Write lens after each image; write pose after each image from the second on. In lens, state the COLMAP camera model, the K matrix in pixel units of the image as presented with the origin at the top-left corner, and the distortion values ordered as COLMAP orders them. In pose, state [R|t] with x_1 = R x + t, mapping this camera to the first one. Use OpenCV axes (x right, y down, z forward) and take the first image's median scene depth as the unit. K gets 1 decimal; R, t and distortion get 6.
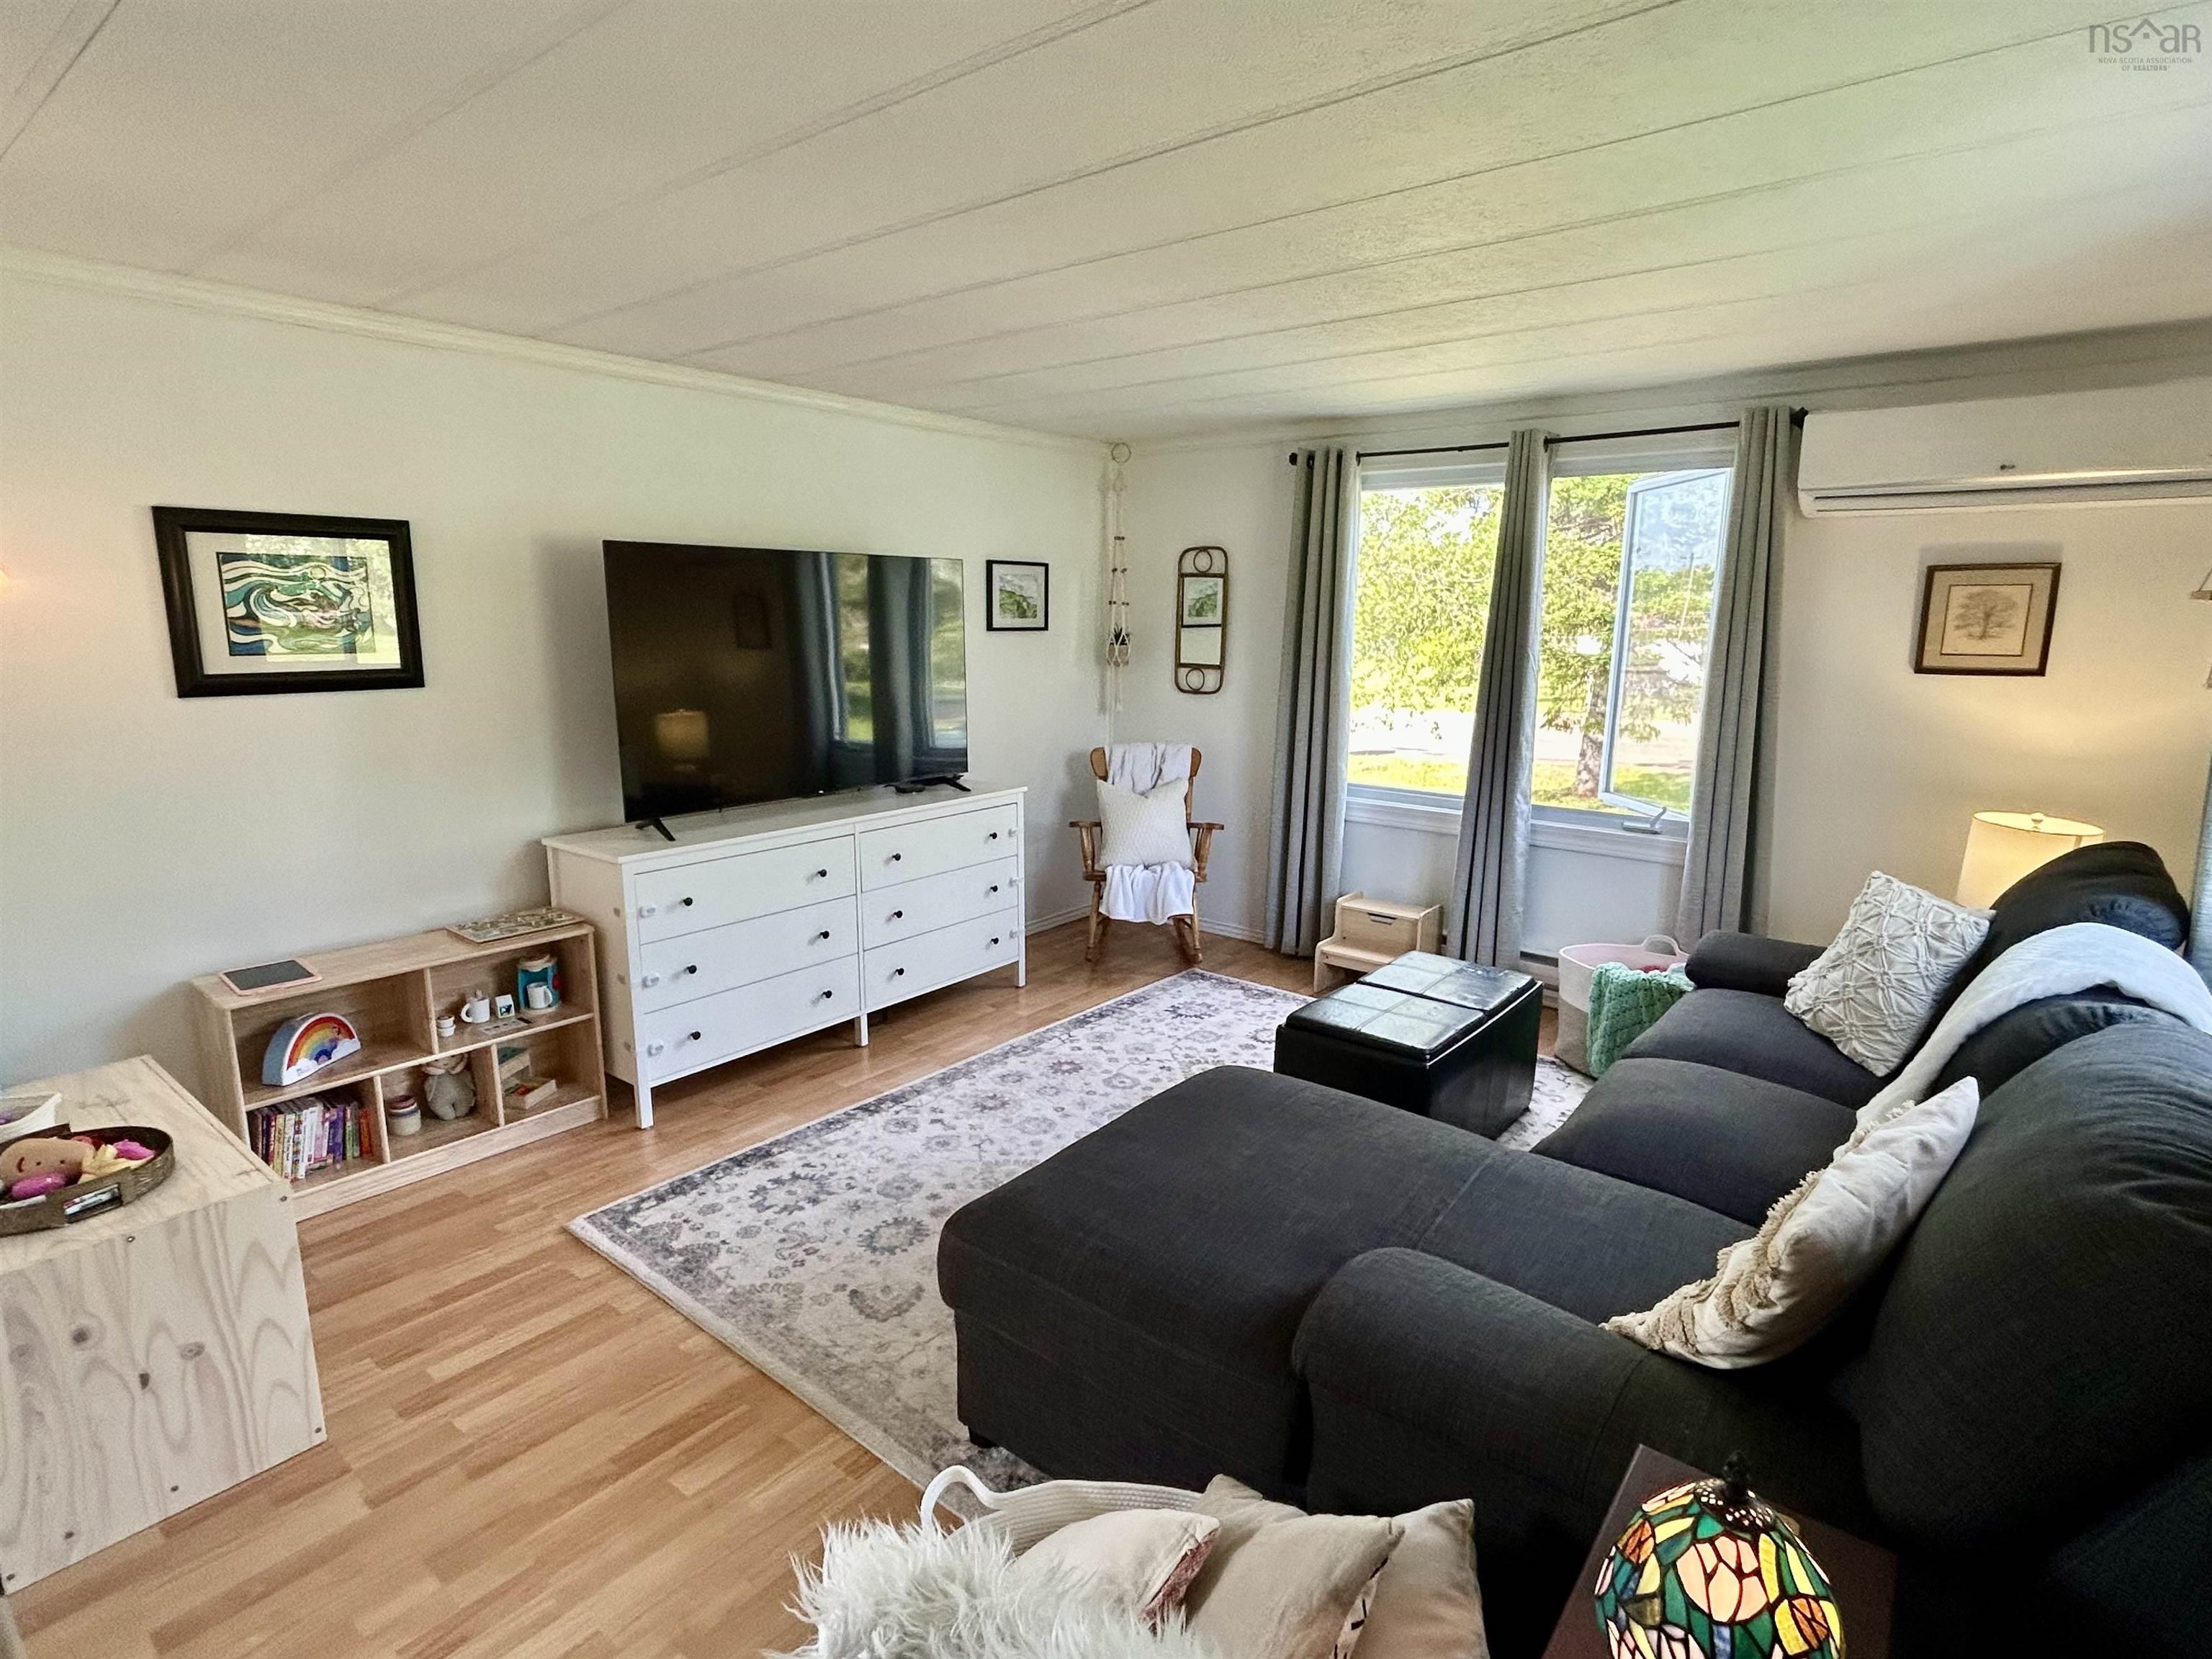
lens RADIAL K [[1102.6, 0, 1117.2], [0, 1102.6, 820.8], [0, 0, 1]] dist [0.002813, 0.002196]
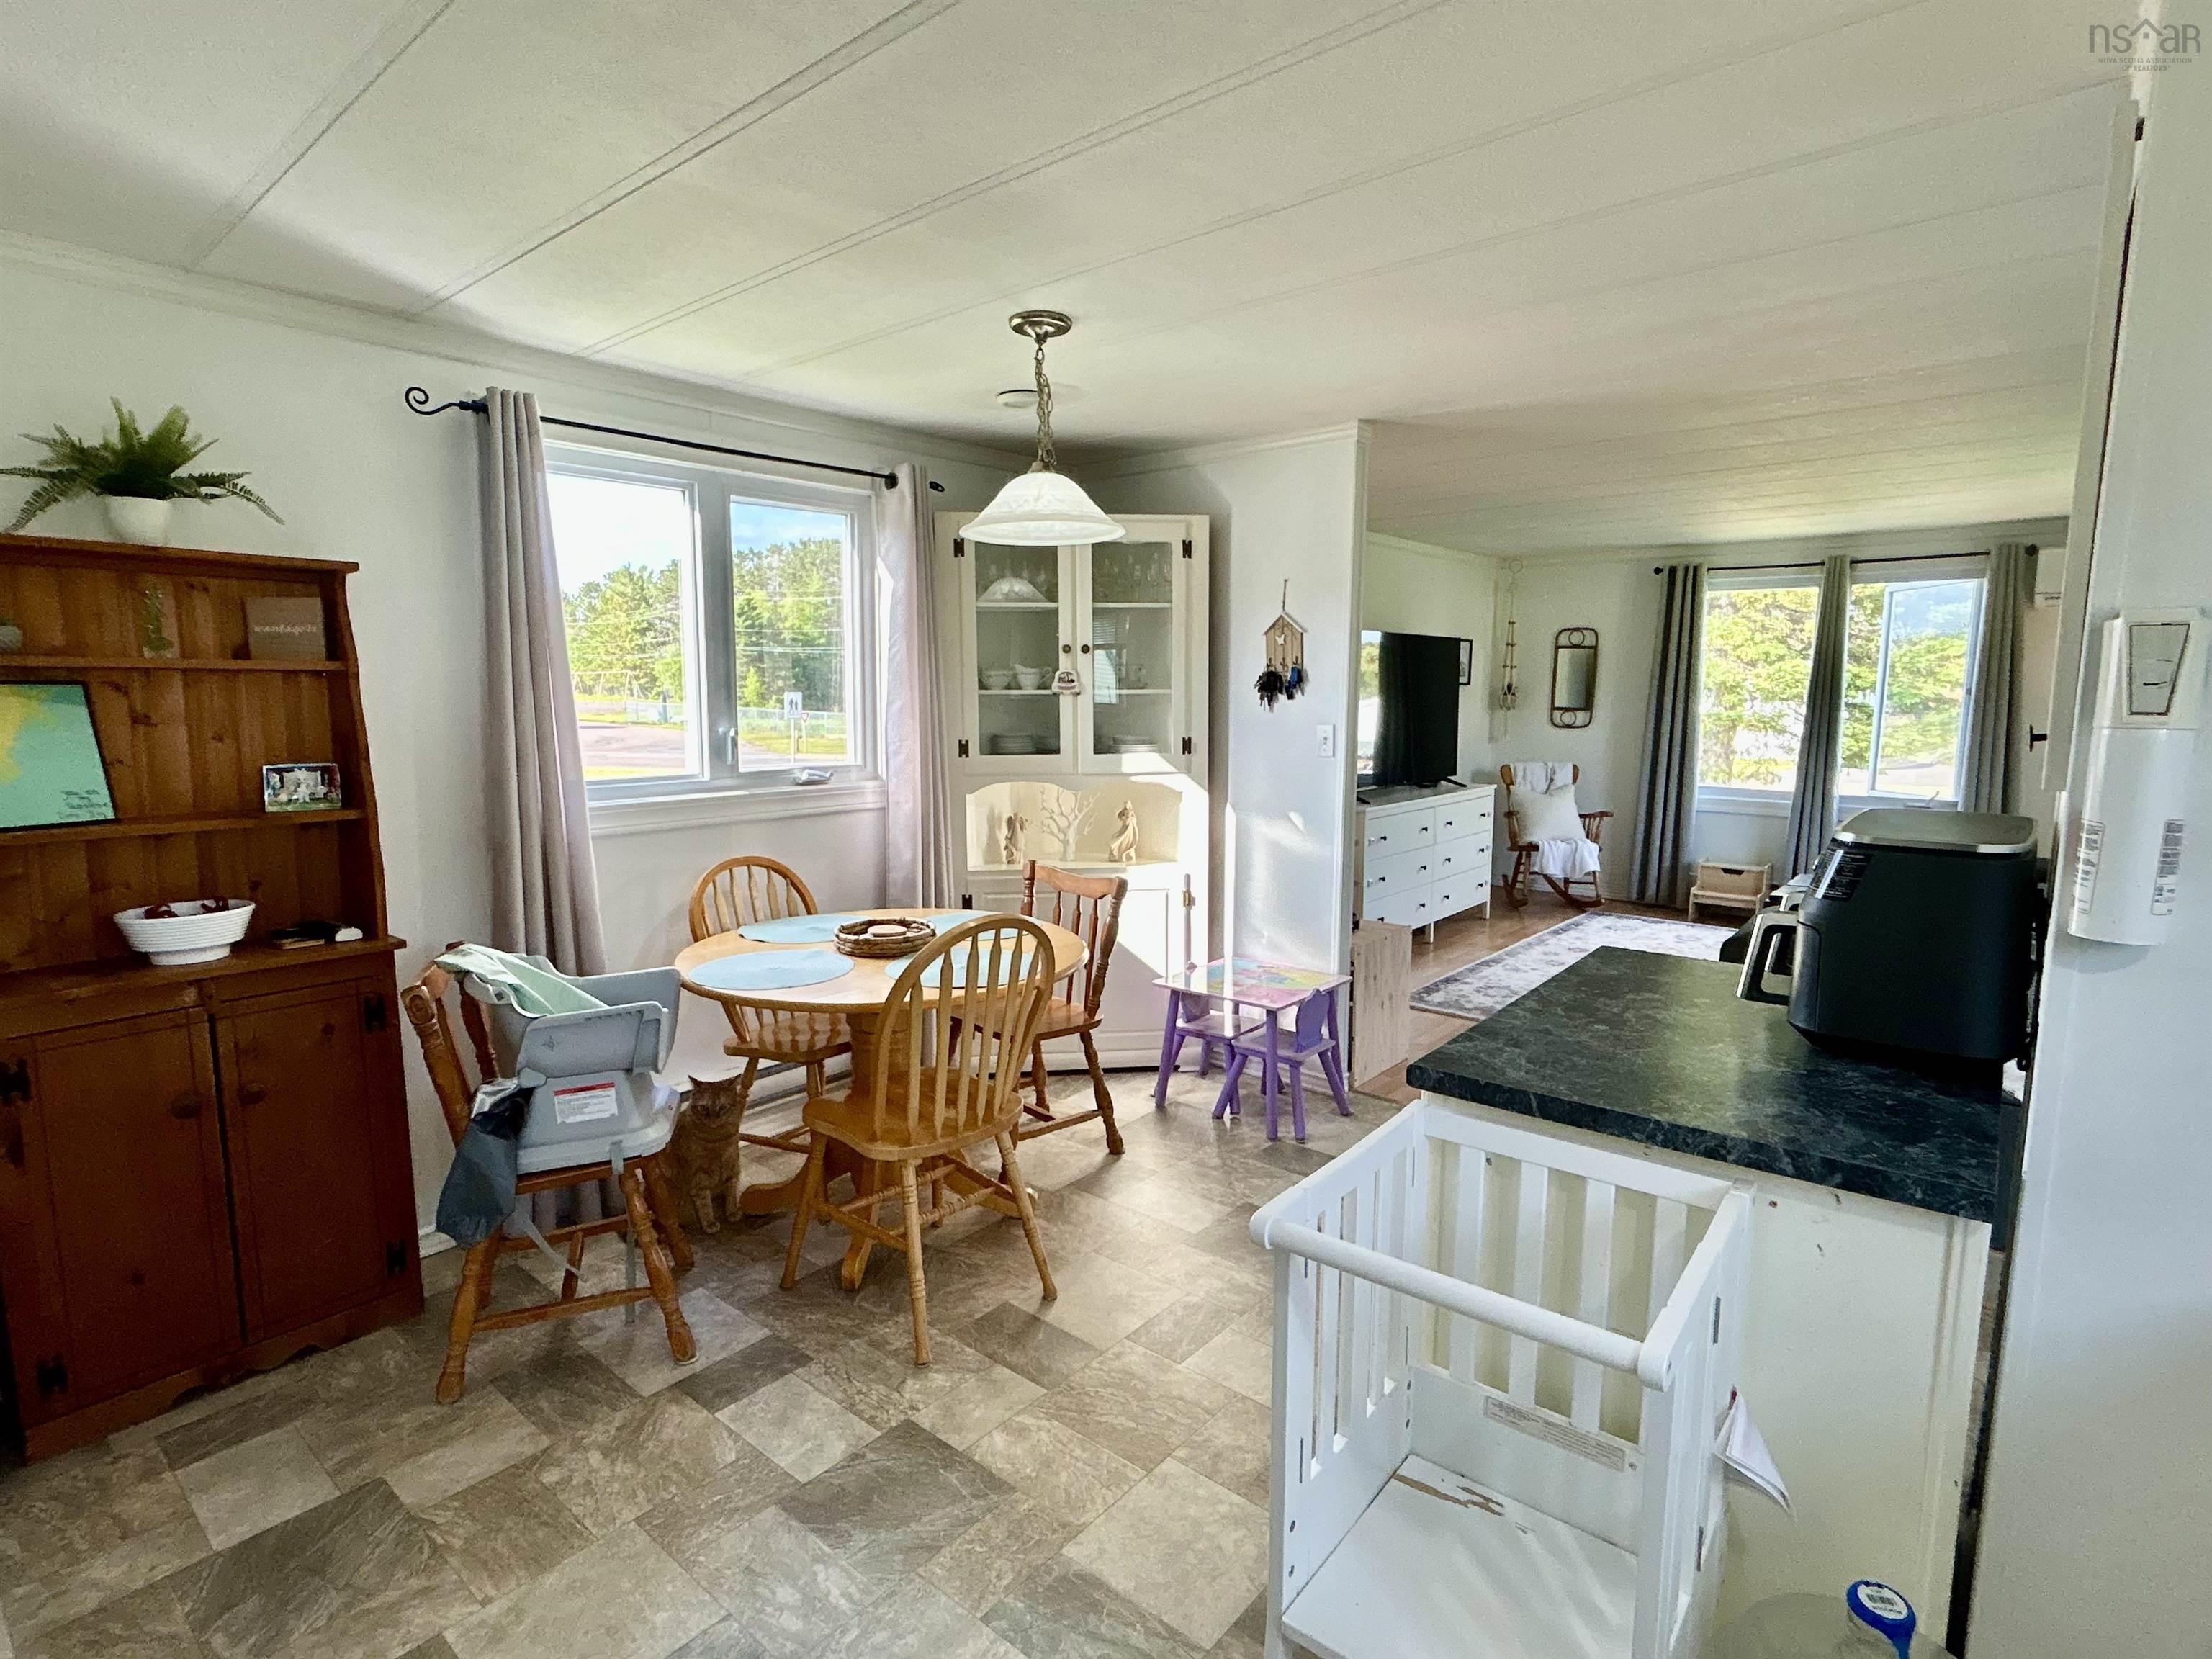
lens RADIAL K [[1102.6, 0, 1099.1], [0, 1102.6, 824.8], [0, 0, 1]] dist [0.002813, 0.002196]
pose [[0.999430, -0.003233, -0.033609, -0.573230], [0.001253, 0.998272, -0.058748, 0.111927], [0.033740, 0.058673, 0.997707, -0.535553]]
